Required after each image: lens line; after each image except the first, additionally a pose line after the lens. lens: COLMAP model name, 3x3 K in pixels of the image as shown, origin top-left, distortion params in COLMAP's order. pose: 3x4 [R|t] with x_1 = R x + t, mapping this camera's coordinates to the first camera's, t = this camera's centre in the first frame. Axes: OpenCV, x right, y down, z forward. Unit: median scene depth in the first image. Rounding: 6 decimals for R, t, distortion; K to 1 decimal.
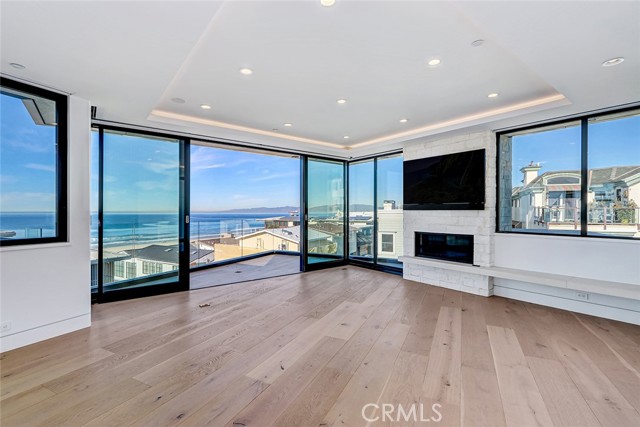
lens RADIAL K [[294.0, 0, 318.2], [0, 294.0, 213.1], [0, 0, 1]] dist [0.001246, -0.001702]
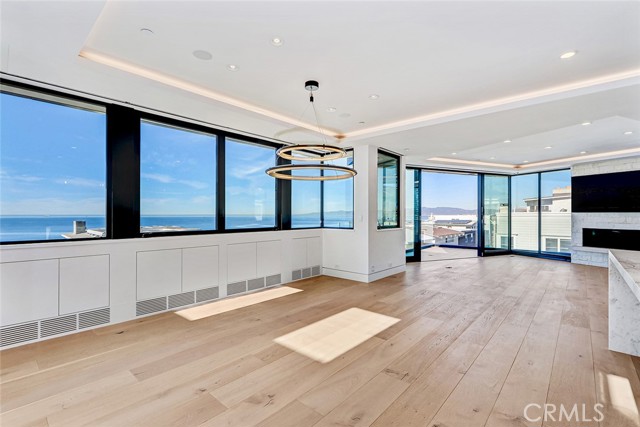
lens RADIAL K [[294.0, 0, 315.4], [0, 294.0, 214.7], [0, 0, 1]] dist [0.001246, -0.001702]
pose [[0.963364, 0.000712, -0.268197, -0.462676], [-0.002565, 0.999975, -0.006557, 0.011726], [0.268186, 0.007004, 0.963342, -0.595472]]
